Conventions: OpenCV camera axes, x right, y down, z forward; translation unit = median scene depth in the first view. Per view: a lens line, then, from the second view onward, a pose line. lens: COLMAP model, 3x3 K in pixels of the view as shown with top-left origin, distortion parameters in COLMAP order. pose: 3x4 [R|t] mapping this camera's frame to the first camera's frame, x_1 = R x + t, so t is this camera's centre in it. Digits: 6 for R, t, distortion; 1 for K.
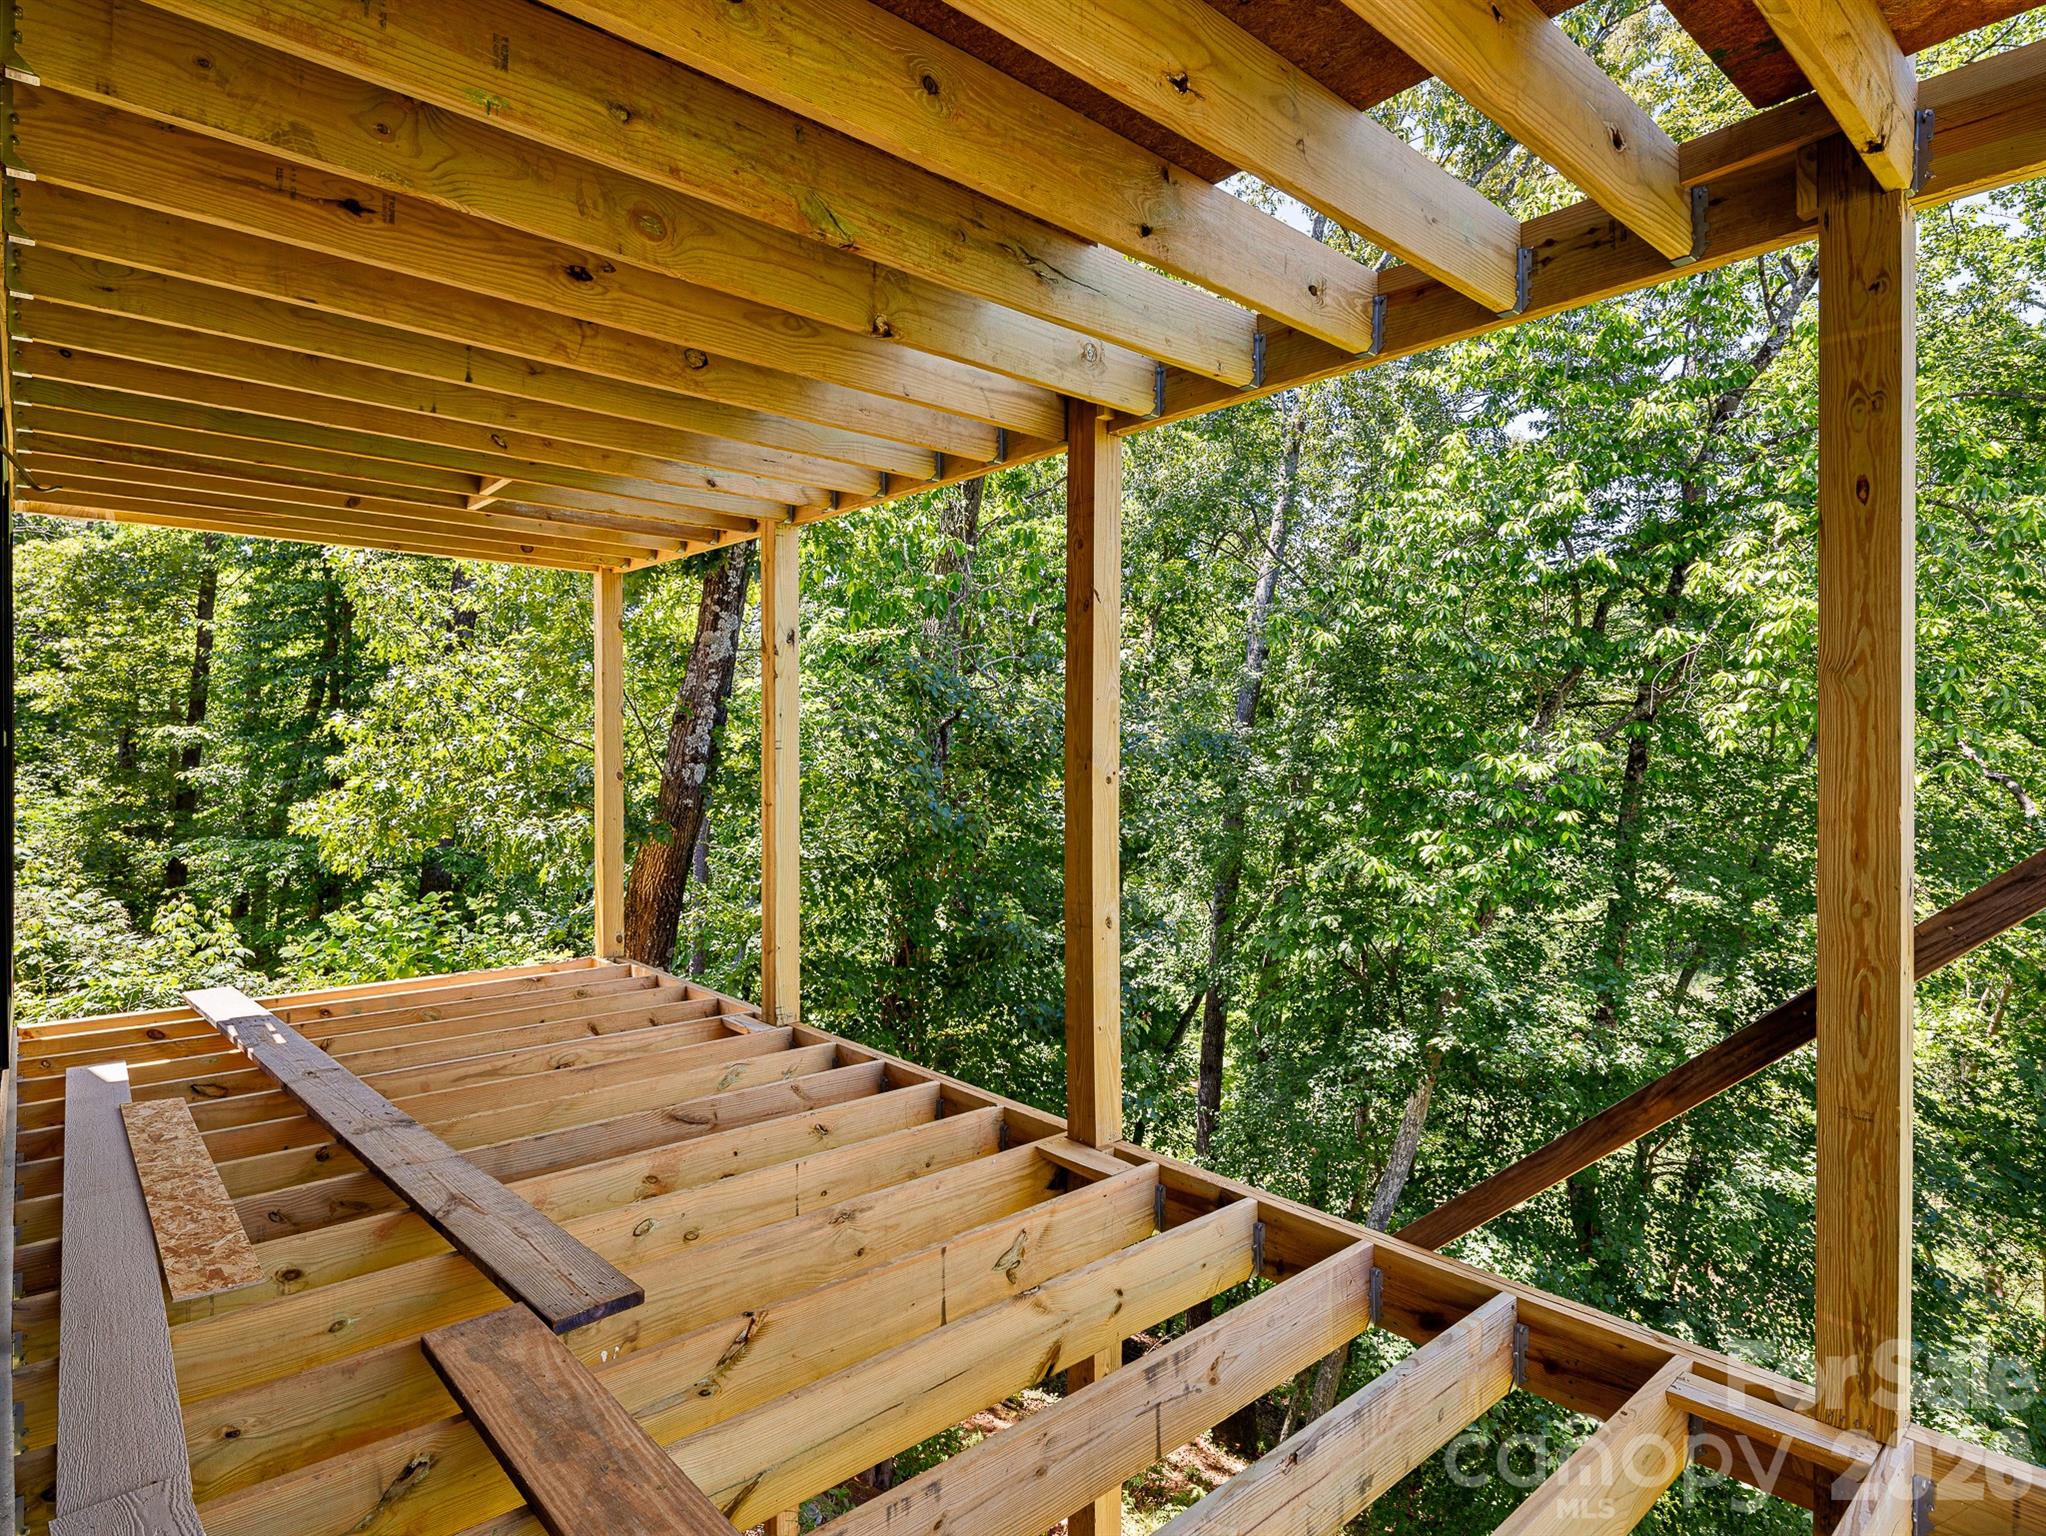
lens RADIAL K [[1119.0, 0, 1000.9], [0, 1119.0, 753.0], [0, 0, 1]] dist [0.004763, -0.005704]
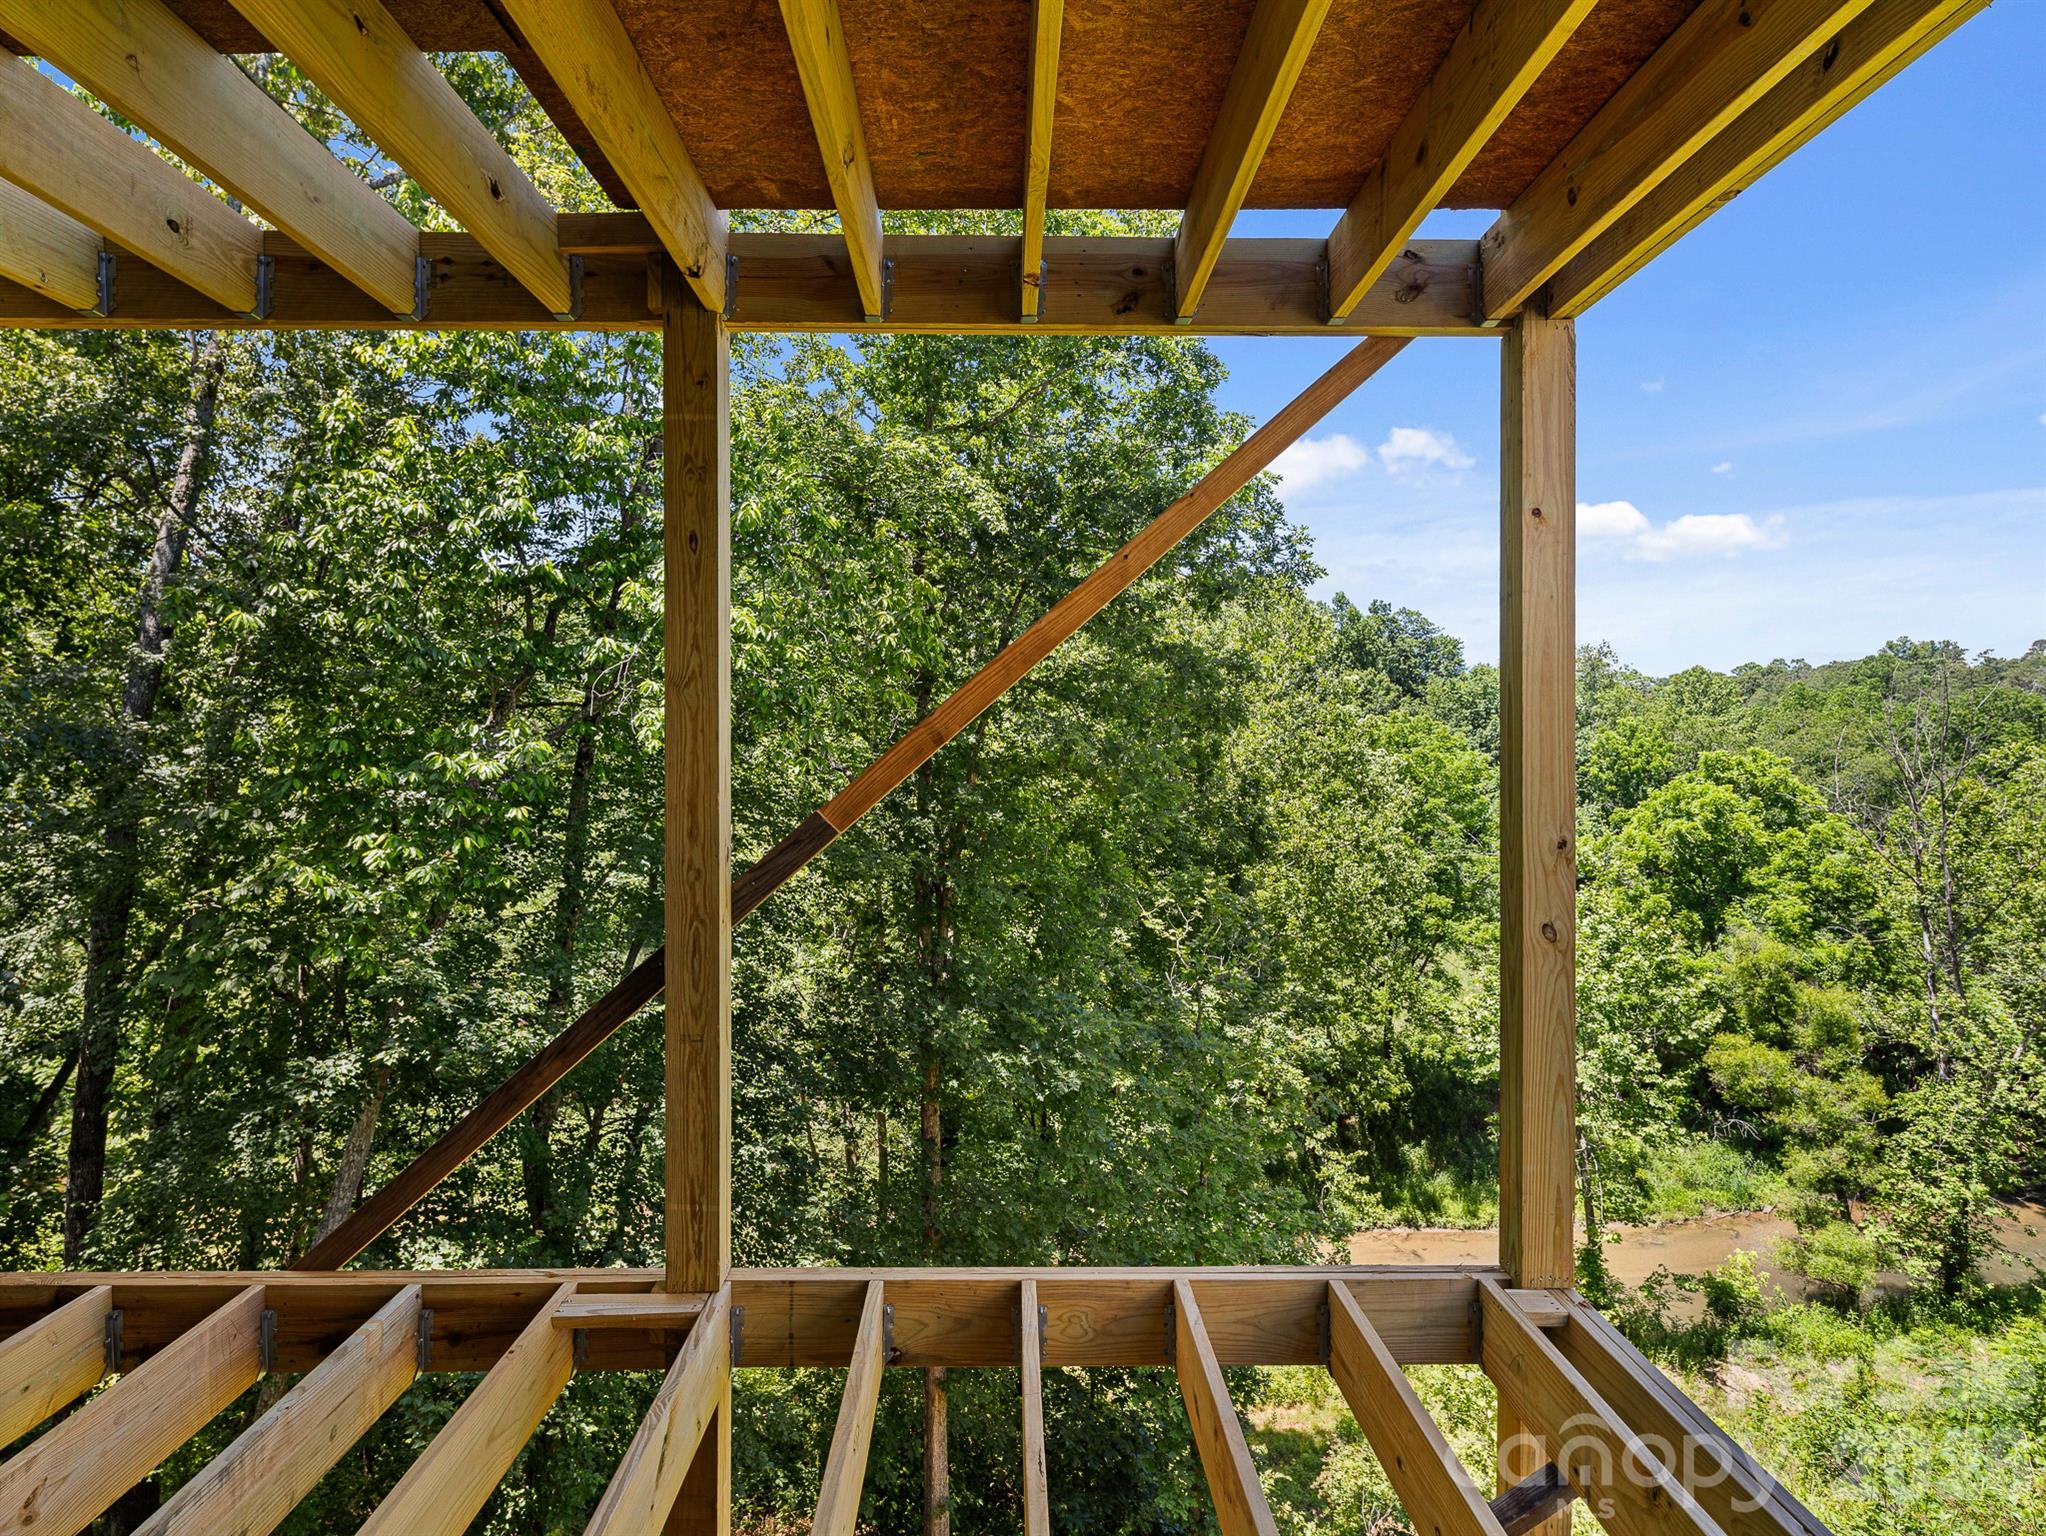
lens RADIAL K [[1119.0, 0, 1014.0], [0, 1119.0, 753.8], [0, 0, 1]] dist [0.004763, -0.005704]
pose [[0.642392, -0.004548, 0.766362, 0.006488], [0.002994, 0.999990, 0.003425, 0.000061], [-0.766370, 0.000094, 0.642399, -0.016421]]
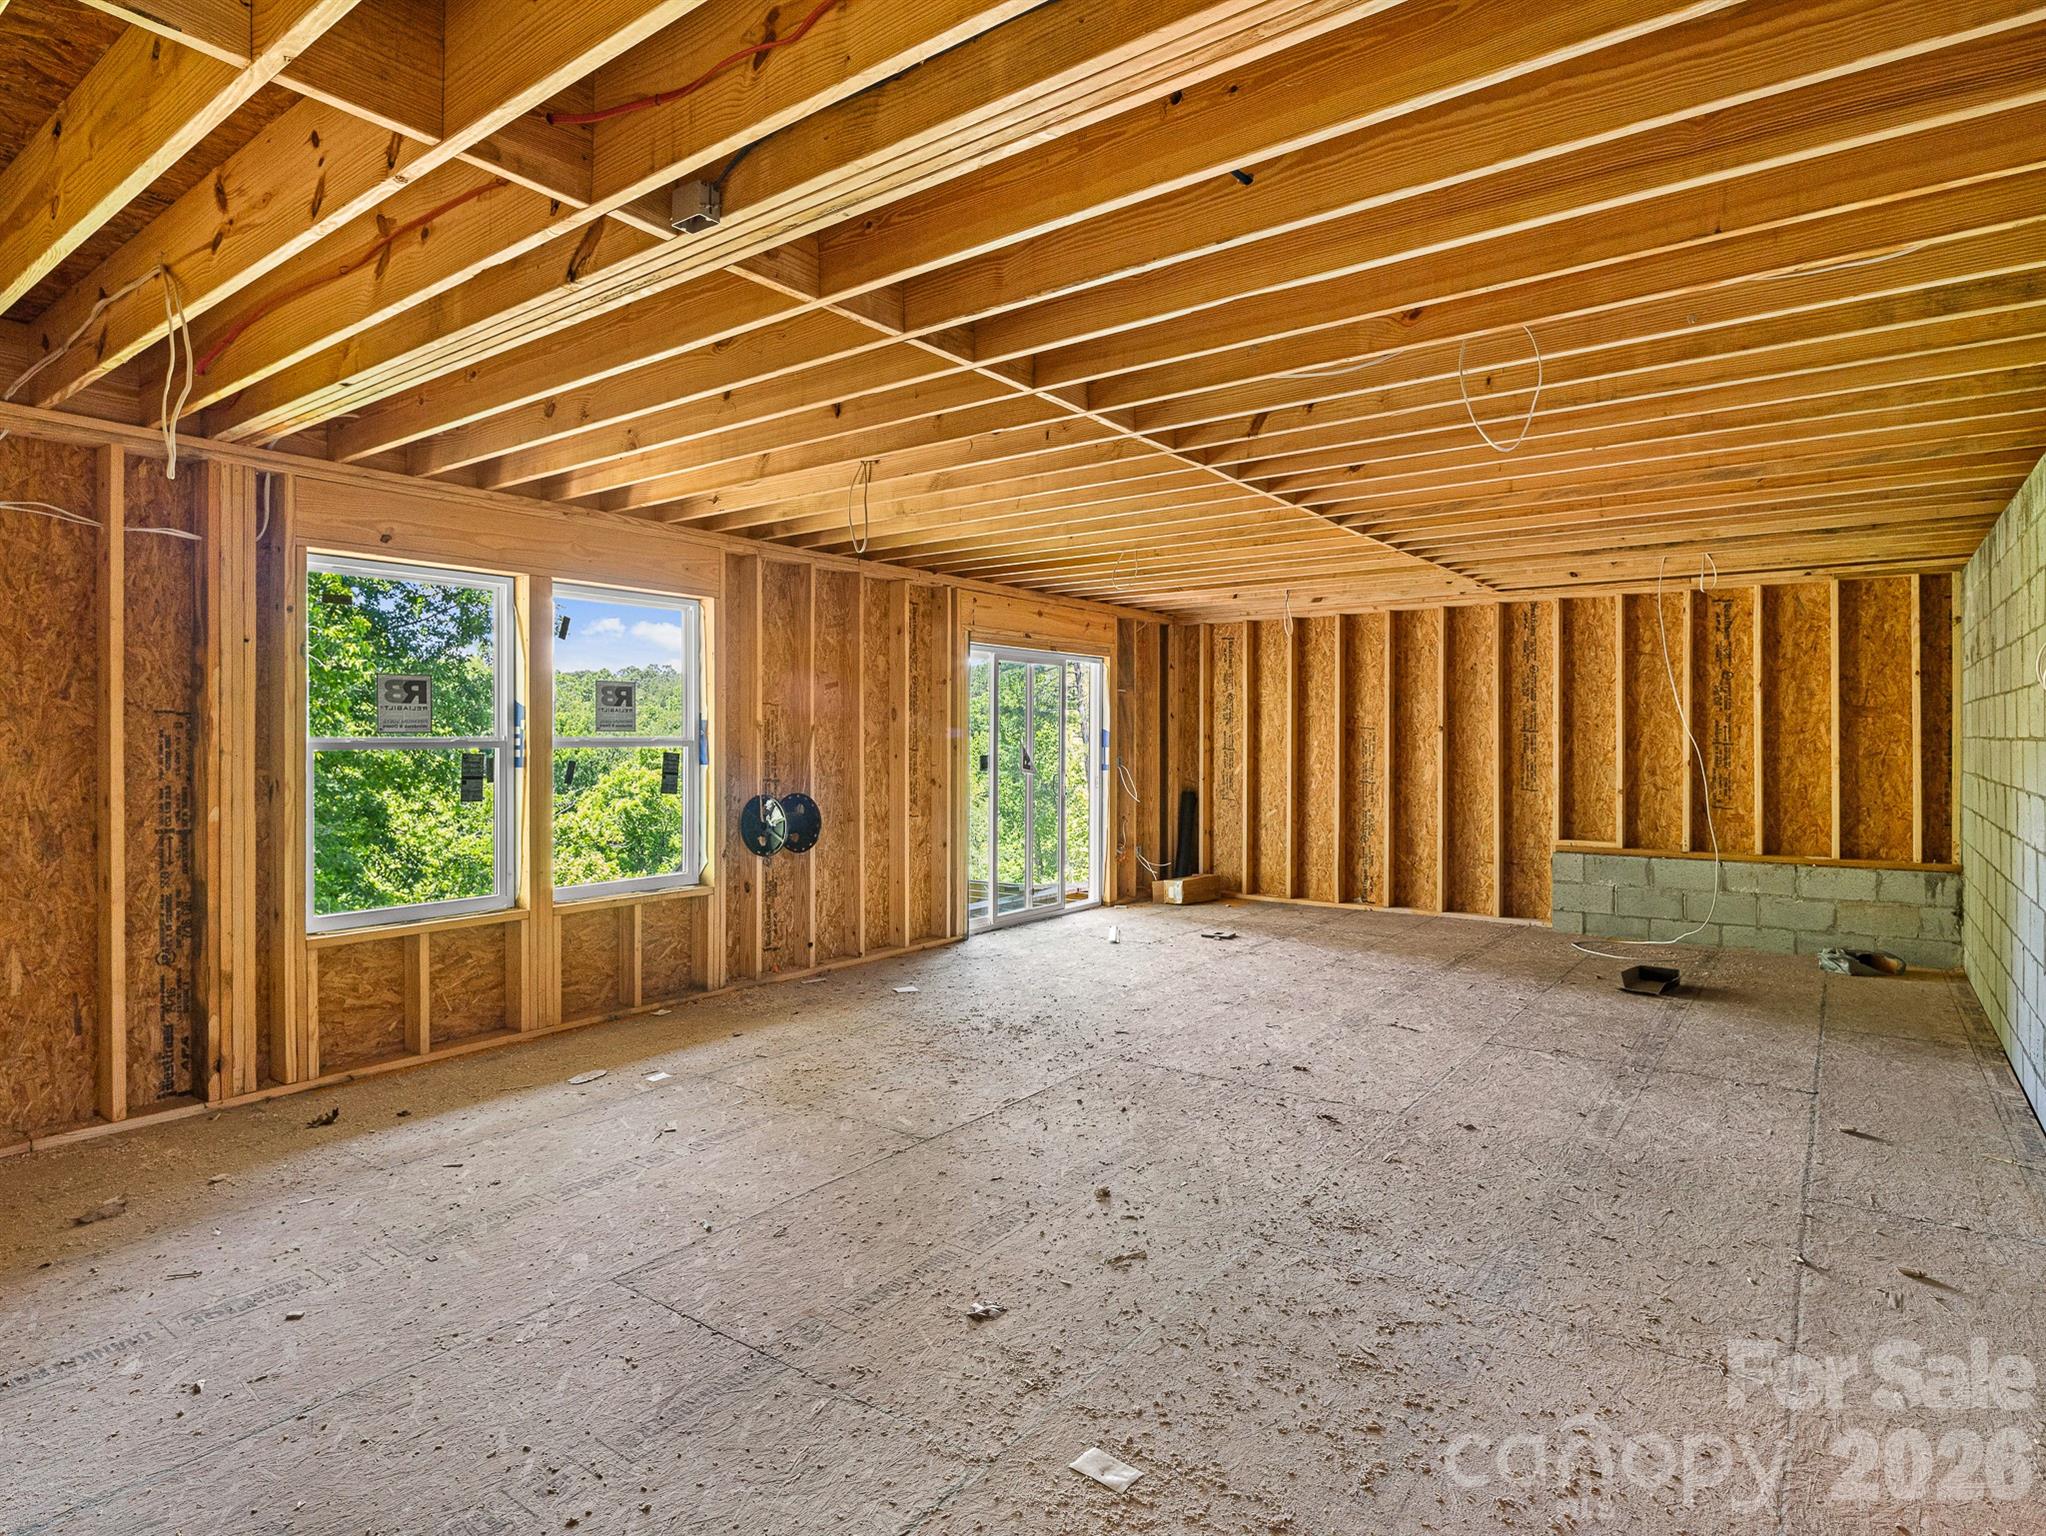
lens RADIAL K [[1119.0, 0, 1014.6], [0, 1119.0, 761.8], [0, 0, 1]] dist [0.004763, -0.005704]
pose [[-0.220056, -0.019899, 0.975284, -0.887624], [0.007146, 0.999732, 0.022010, -0.004983], [-0.975461, 0.011813, -0.219855, 0.219046]]
